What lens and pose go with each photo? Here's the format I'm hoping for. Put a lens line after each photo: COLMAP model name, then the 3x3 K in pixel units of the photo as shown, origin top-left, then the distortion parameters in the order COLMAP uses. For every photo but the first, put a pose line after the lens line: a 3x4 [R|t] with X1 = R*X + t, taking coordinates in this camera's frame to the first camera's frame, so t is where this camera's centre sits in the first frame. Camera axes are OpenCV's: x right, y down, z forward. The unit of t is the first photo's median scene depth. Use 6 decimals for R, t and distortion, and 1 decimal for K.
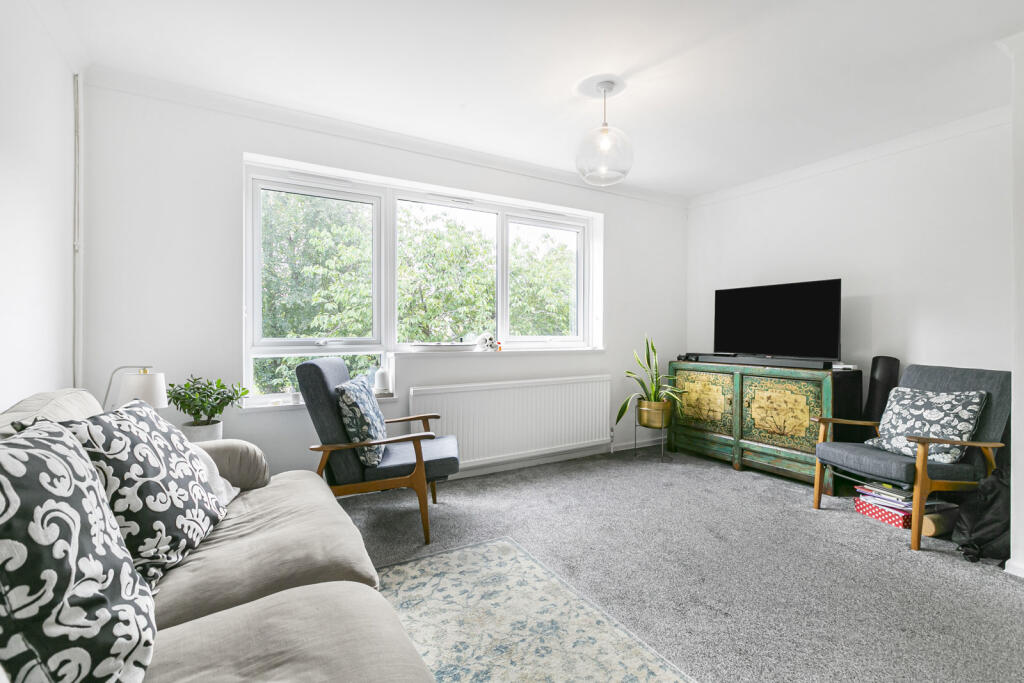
lens RADIAL K [[466.2, 0, 509.9], [0, 466.2, 333.2], [0, 0, 1]] dist [0.002688, 0.000062]
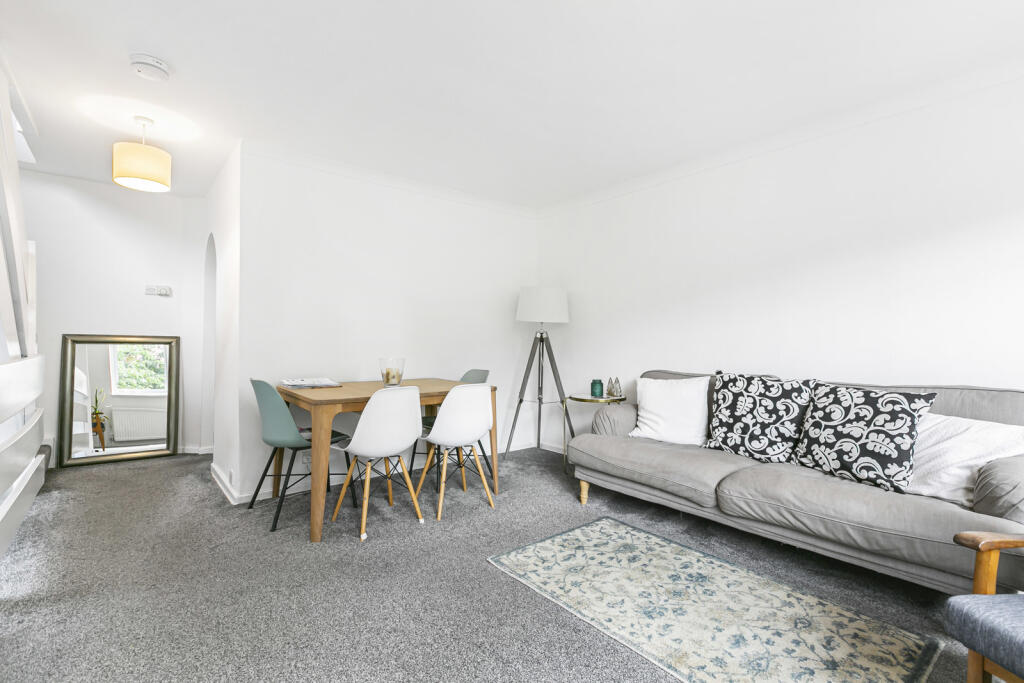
lens RADIAL K [[460.2, 0, 512.0], [0, 460.2, 341.5], [0, 0, 1]] dist [0.003221, 0.000590]
pose [[-0.986360, -0.009883, -0.164308, 0.458206], [-0.009235, 0.999946, -0.004710, 0.006855], [0.164345, -0.003128, -0.986398, 1.565416]]
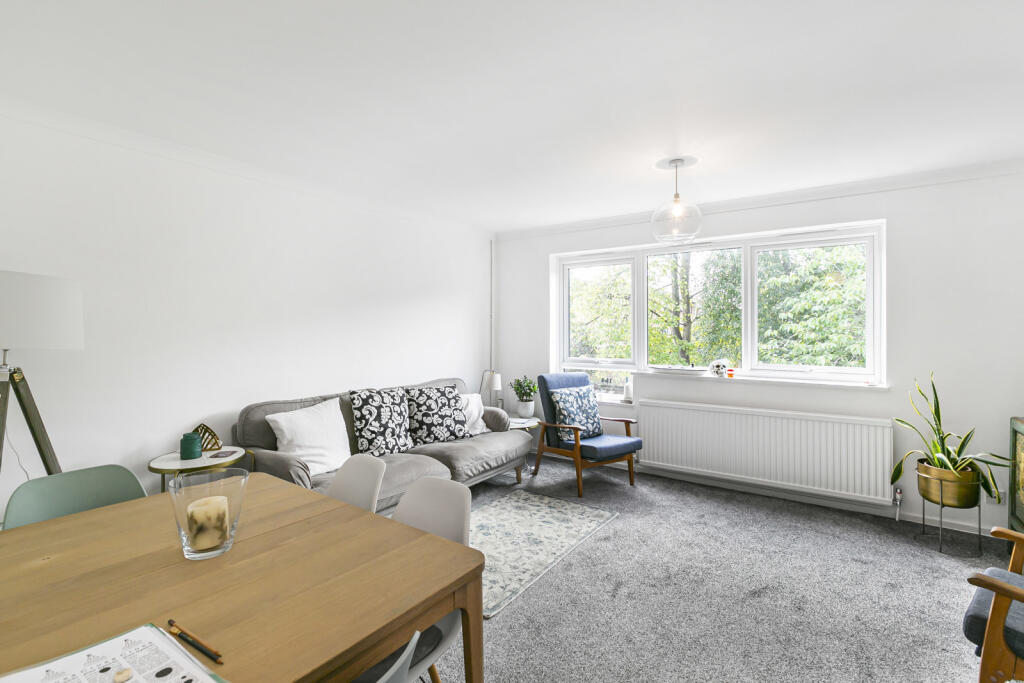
lens RADIAL K [[464.0, 0, 513.3], [0, 464.0, 329.0], [0, 0, 1]] dist [0.001878, -0.000152]
pose [[0.414522, -0.000521, -0.910039, 1.267848], [-0.000248, 1.000000, -0.000685, -0.125236], [0.910039, 0.000509, 0.414522, 0.162216]]
